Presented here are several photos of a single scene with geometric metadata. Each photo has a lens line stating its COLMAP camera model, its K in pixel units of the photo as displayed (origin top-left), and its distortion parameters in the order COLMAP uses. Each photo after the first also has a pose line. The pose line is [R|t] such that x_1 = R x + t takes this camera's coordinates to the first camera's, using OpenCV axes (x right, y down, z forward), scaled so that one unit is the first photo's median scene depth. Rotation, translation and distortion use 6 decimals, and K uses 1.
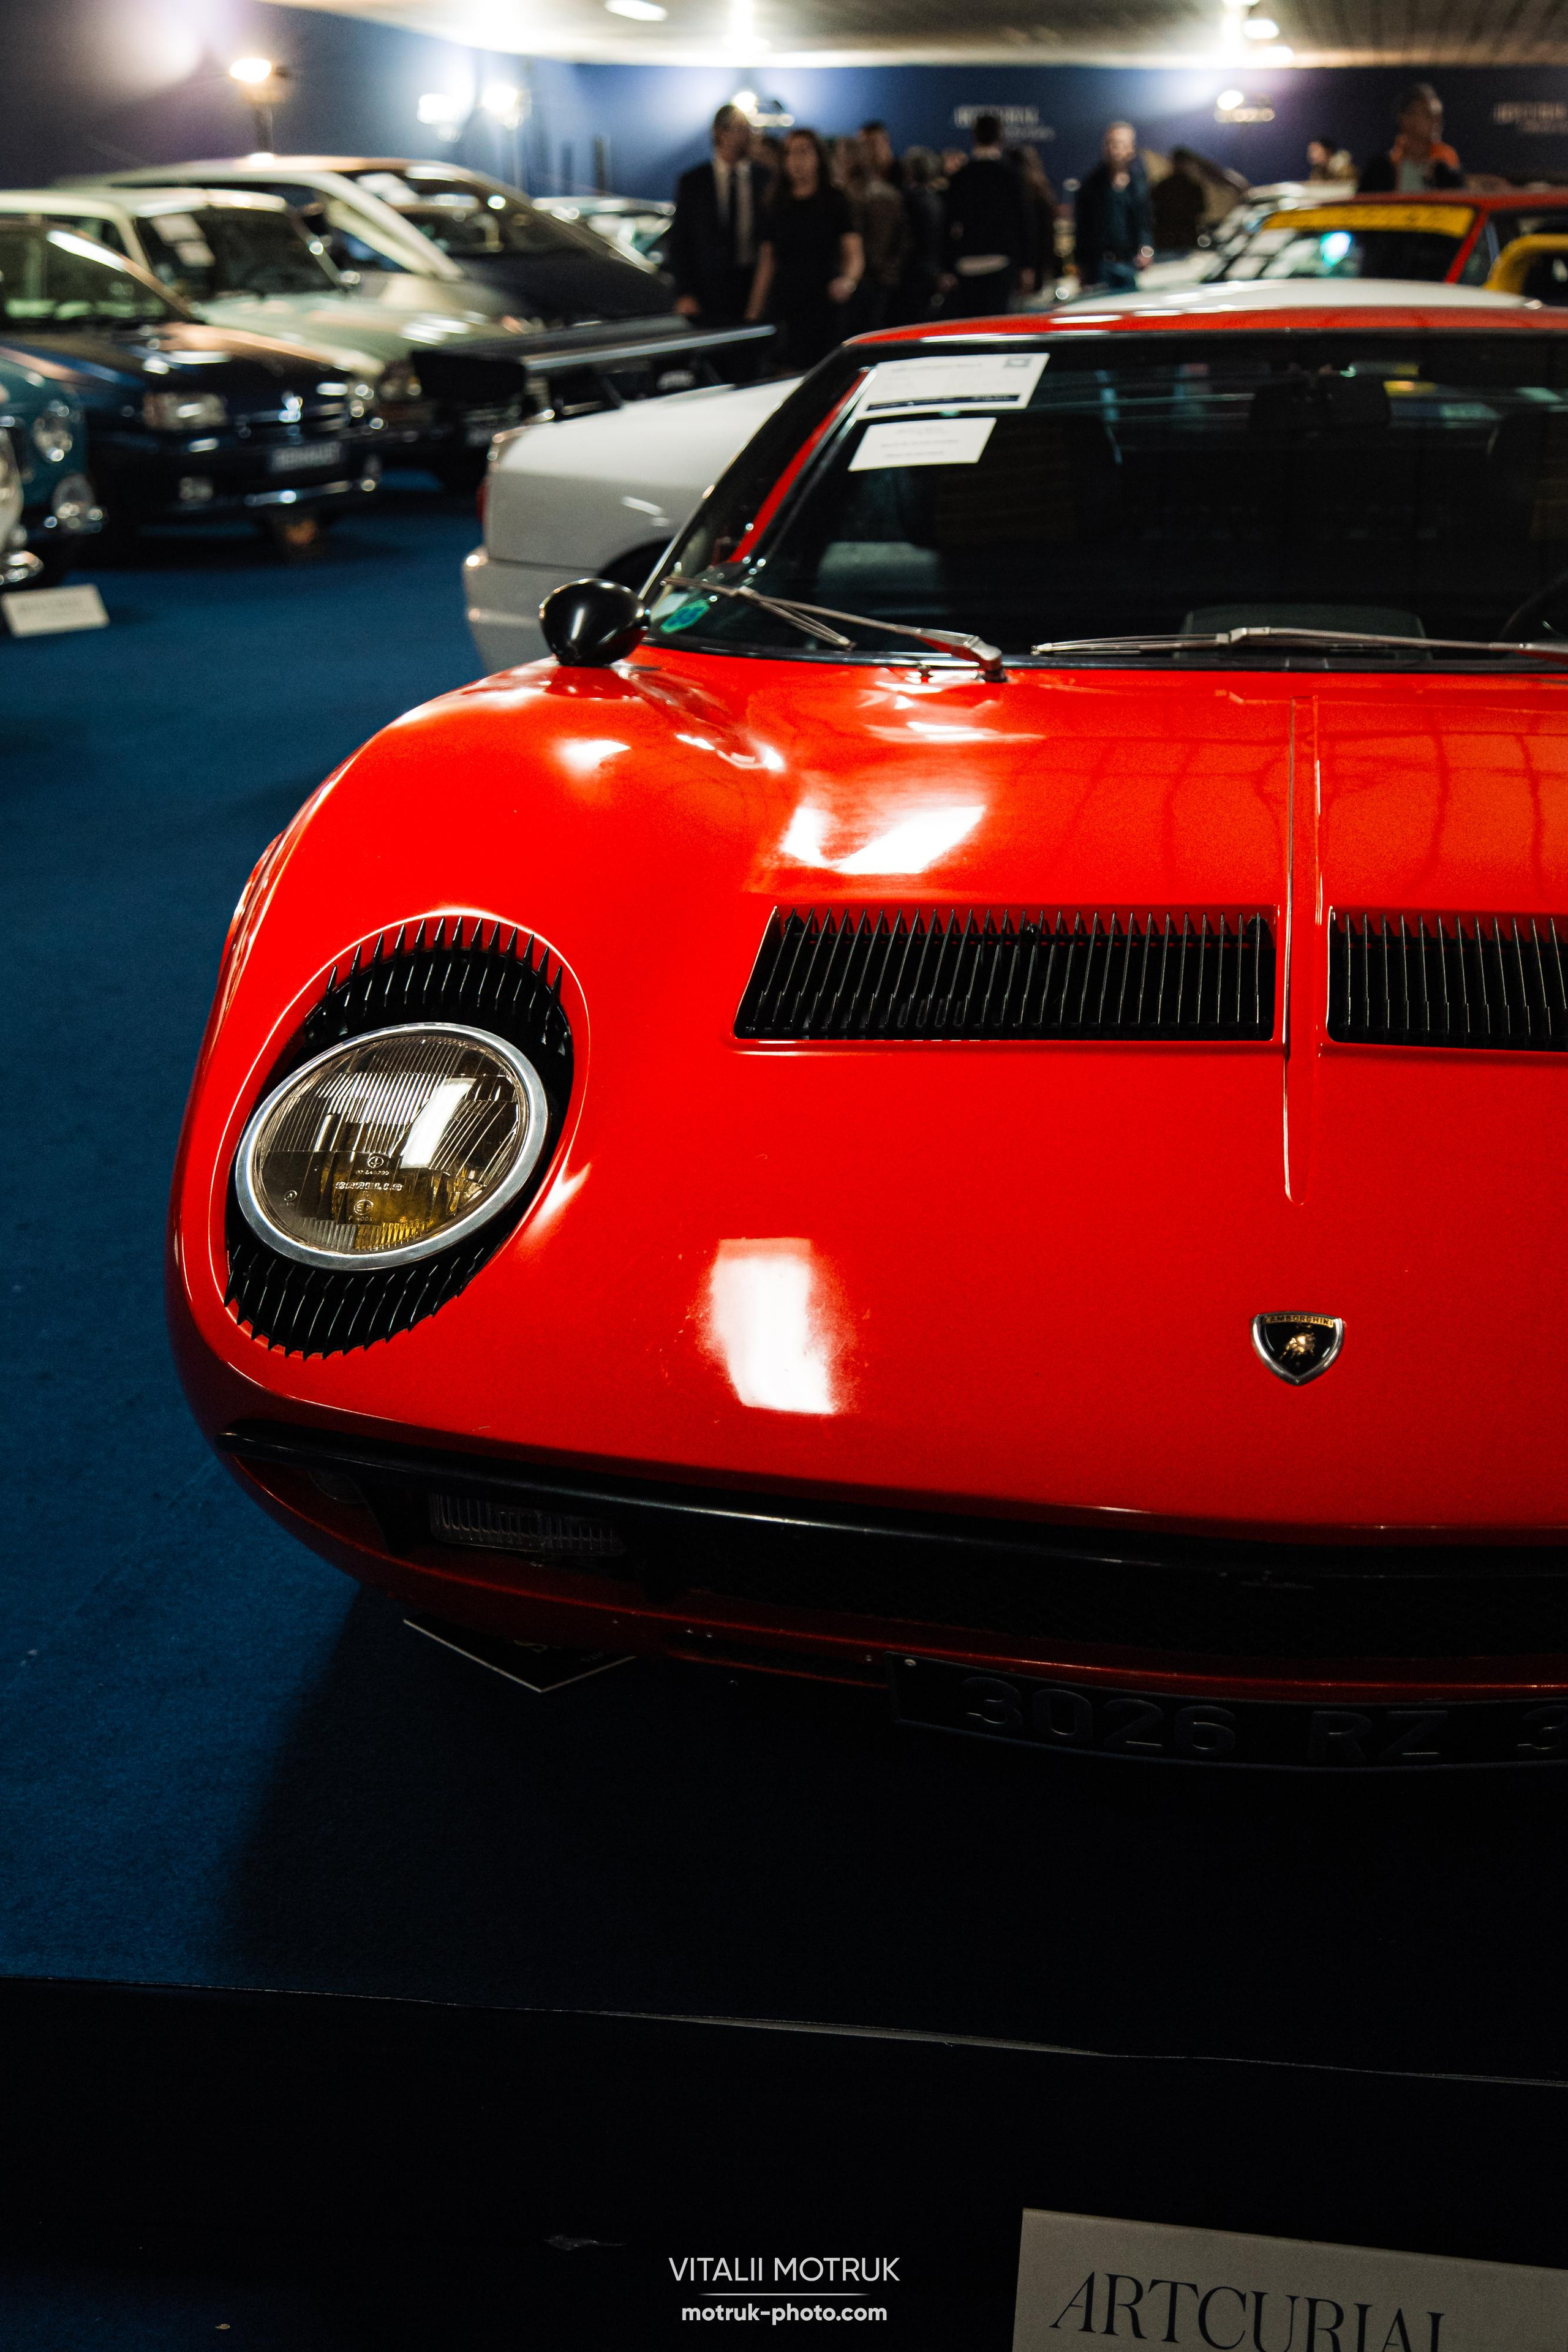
lens RADIAL K [[3204.4, 0, 786.7], [0, 3204.4, 1201.4], [0, 0, 1]] dist [0.029567, 0.030429]
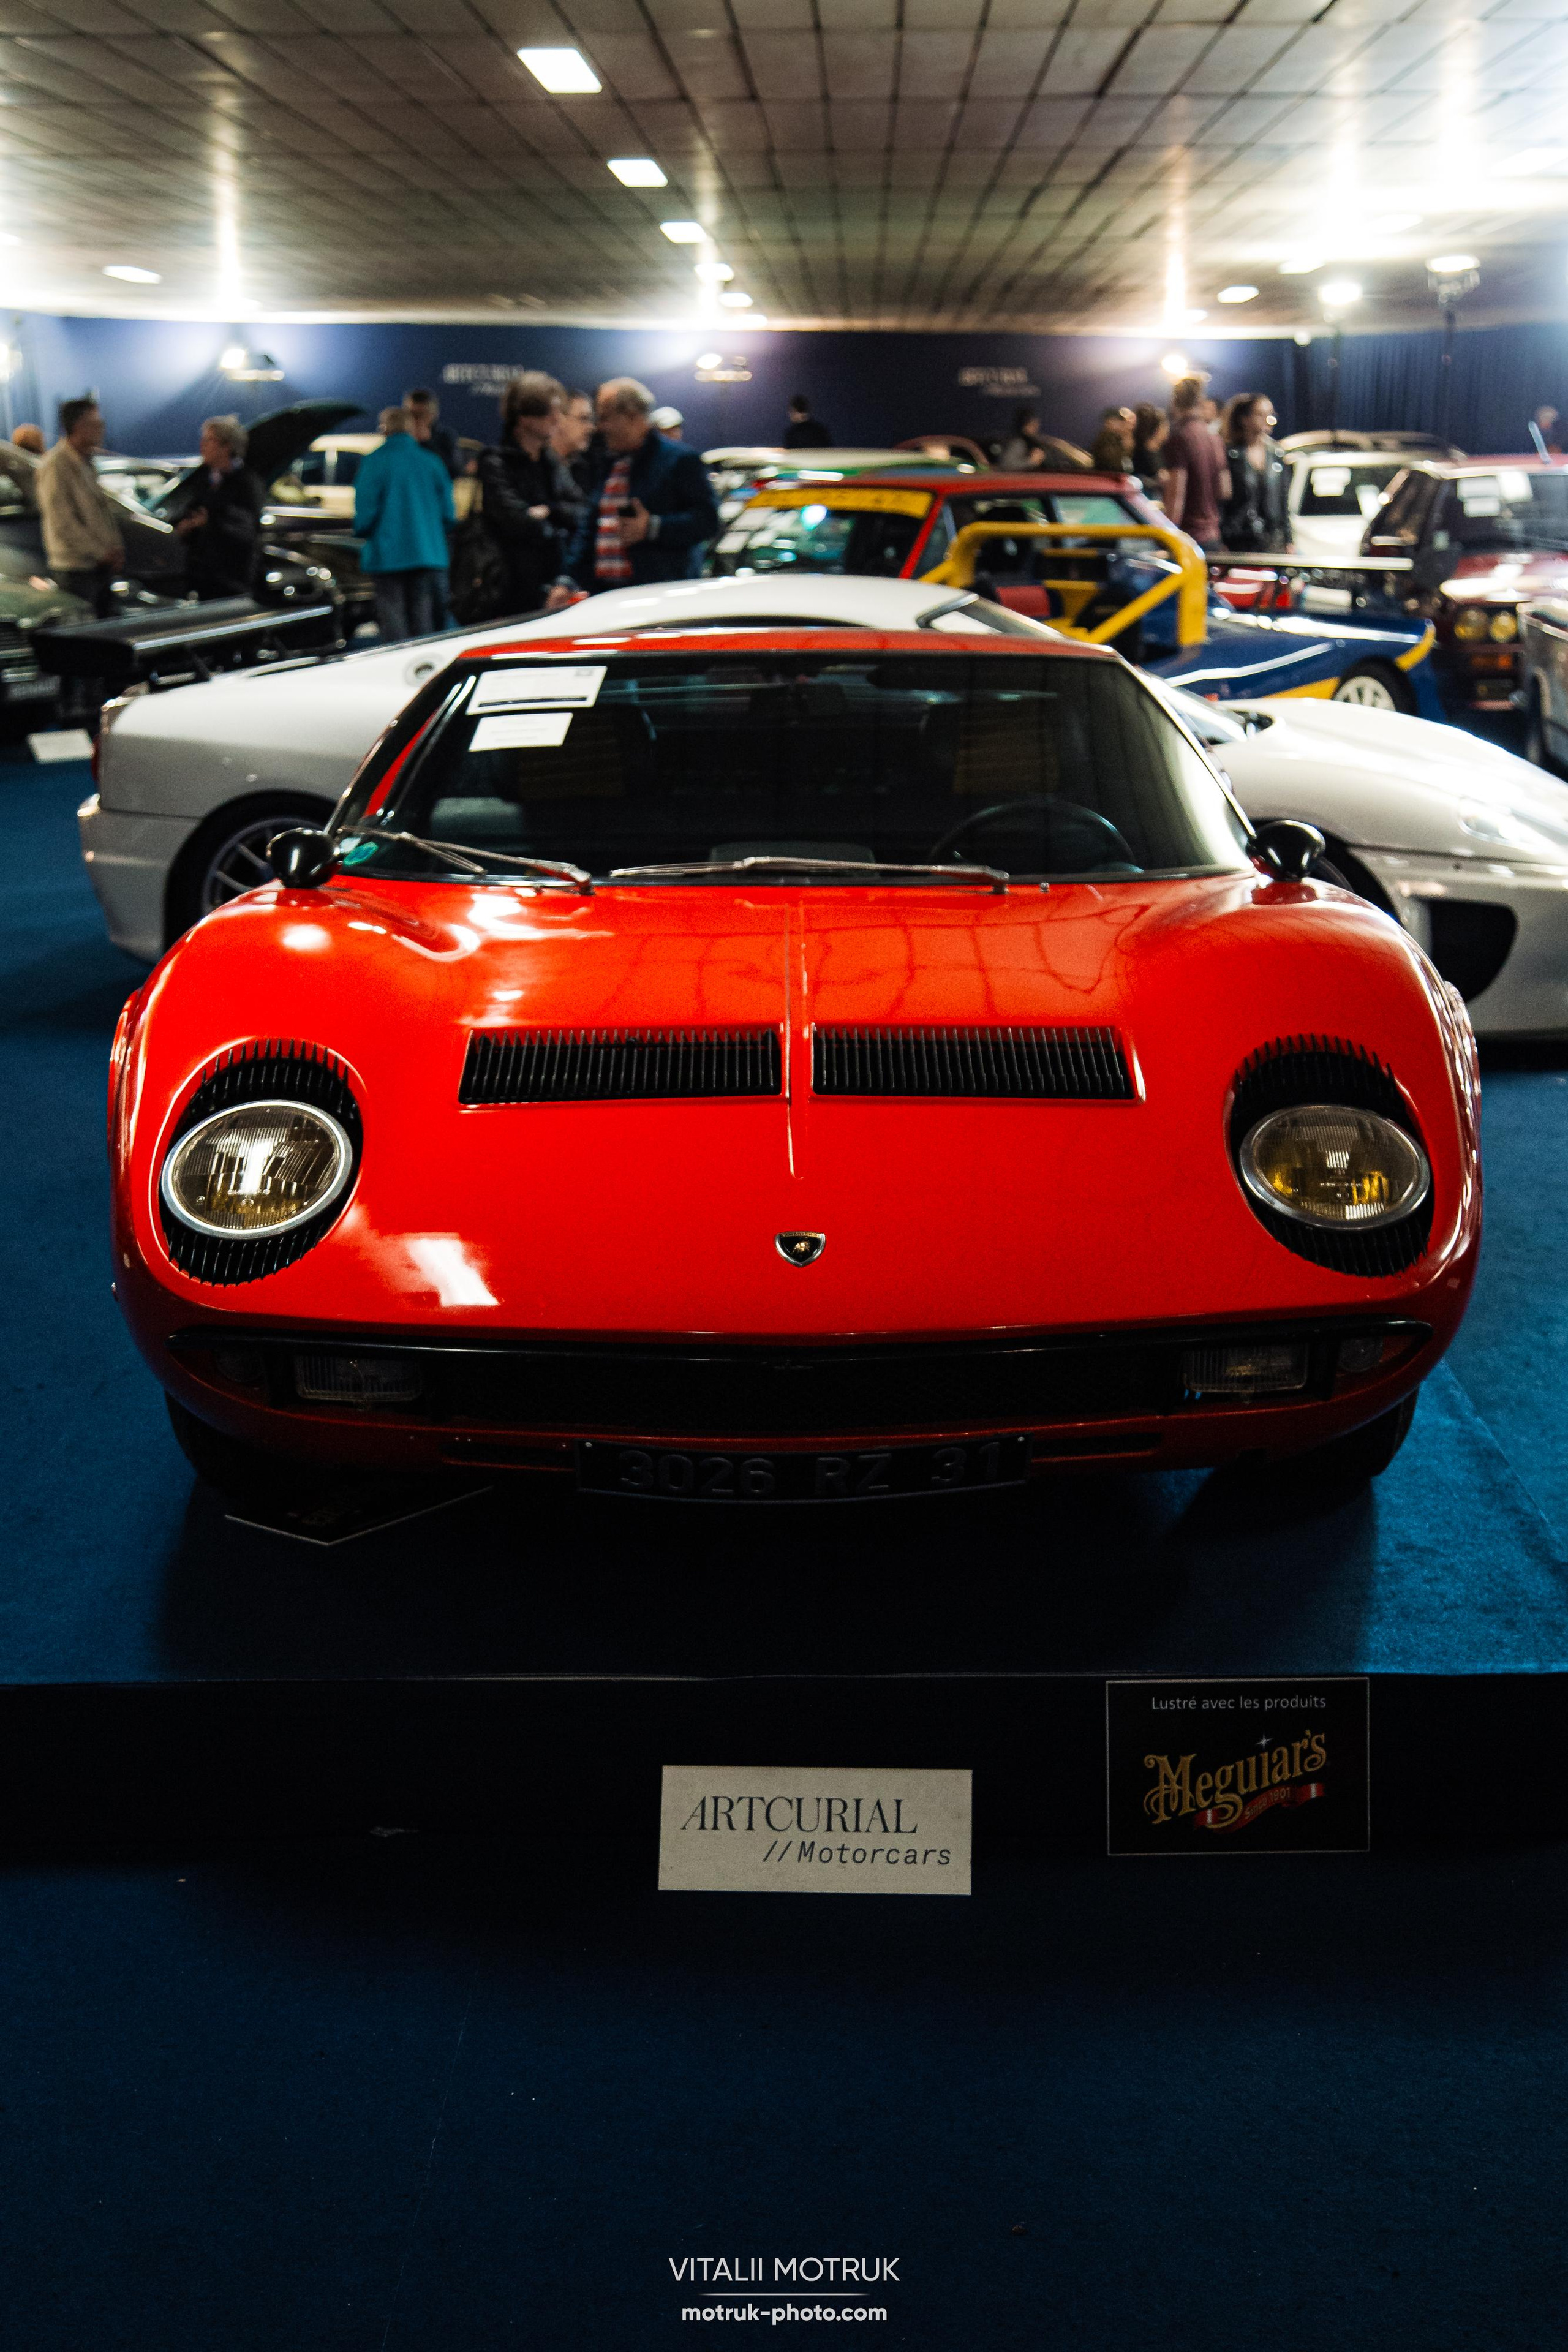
lens RADIAL K [[3293.0, 0, 803.8], [0, 3293.0, 1238.8], [0, 0, 1]] dist [0.040571, -0.054859]
pose [[0.987474, -0.028703, 0.155149, -0.073742], [0.038662, 0.997355, -0.061554, 0.089788], [-0.152972, 0.066781, 0.985972, -0.483337]]
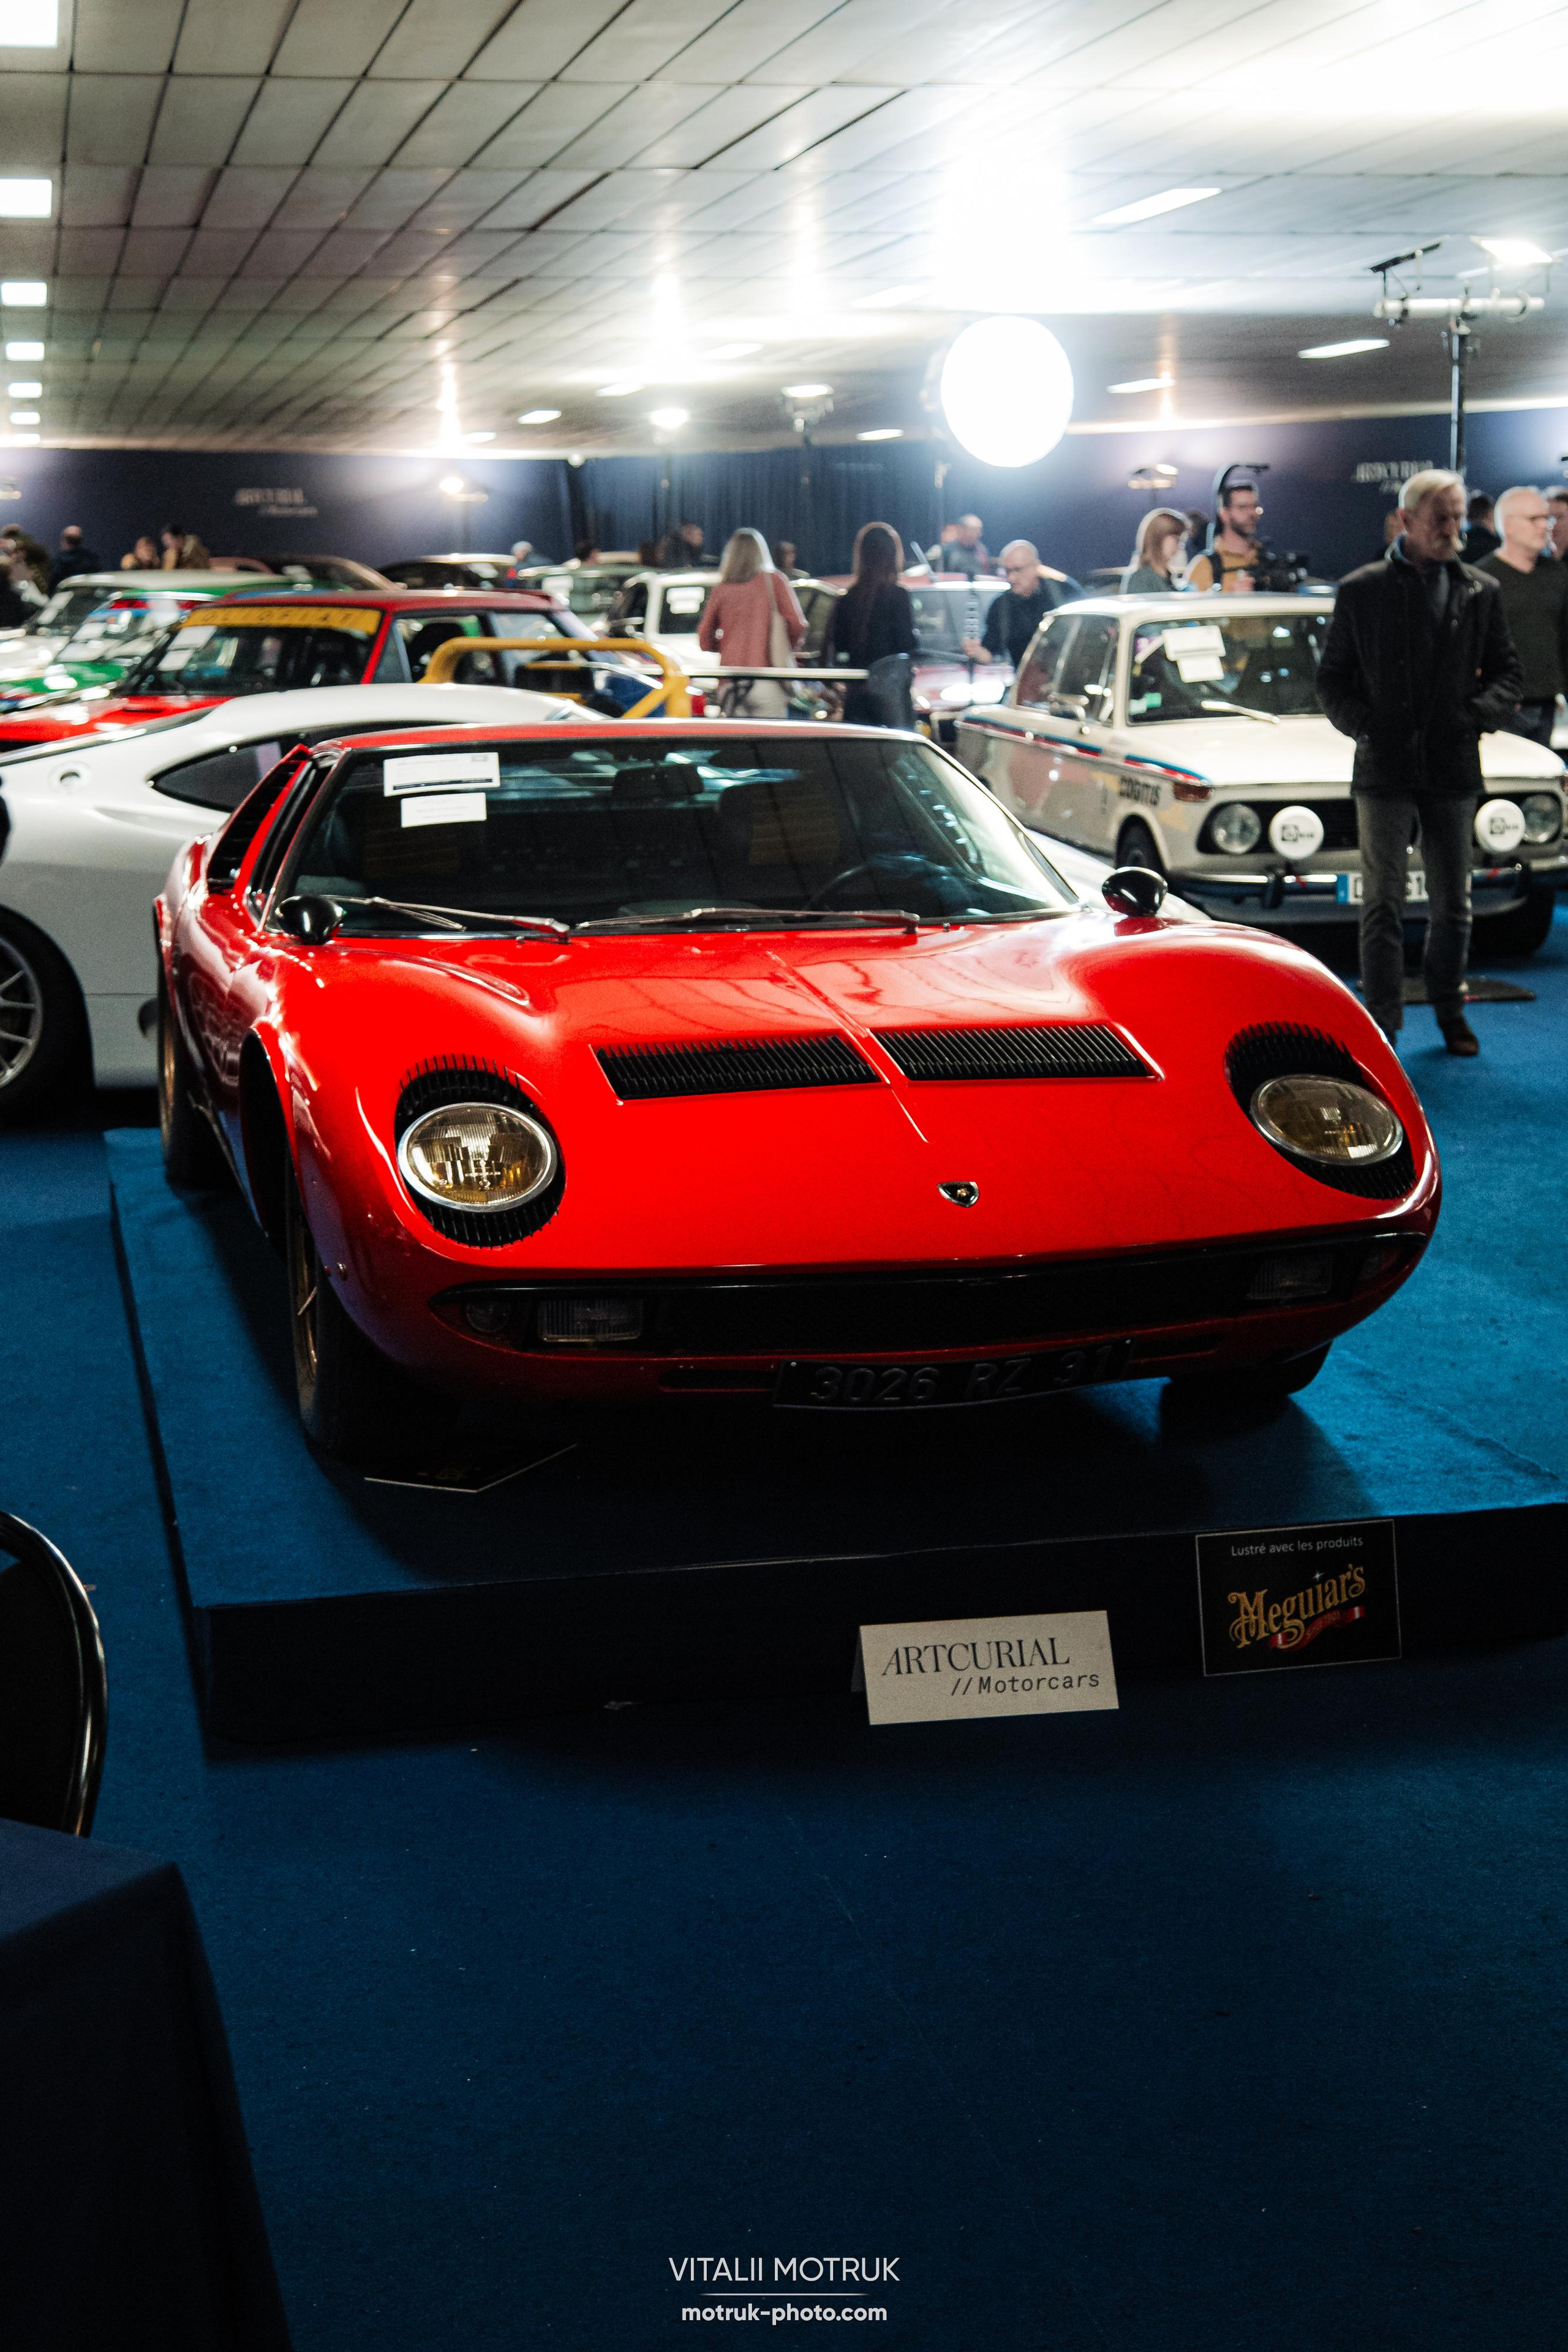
lens RADIAL K [[3451.6, 0, 778.6], [0, 3451.6, 1208.1], [0, 0, 1]] dist [0.029192, 0.081658]
pose [[0.929683, -0.063459, 0.362853, -0.486516], [0.105909, 0.989505, -0.098300, 0.162490], [-0.352807, 0.129818, 0.926647, -0.692624]]
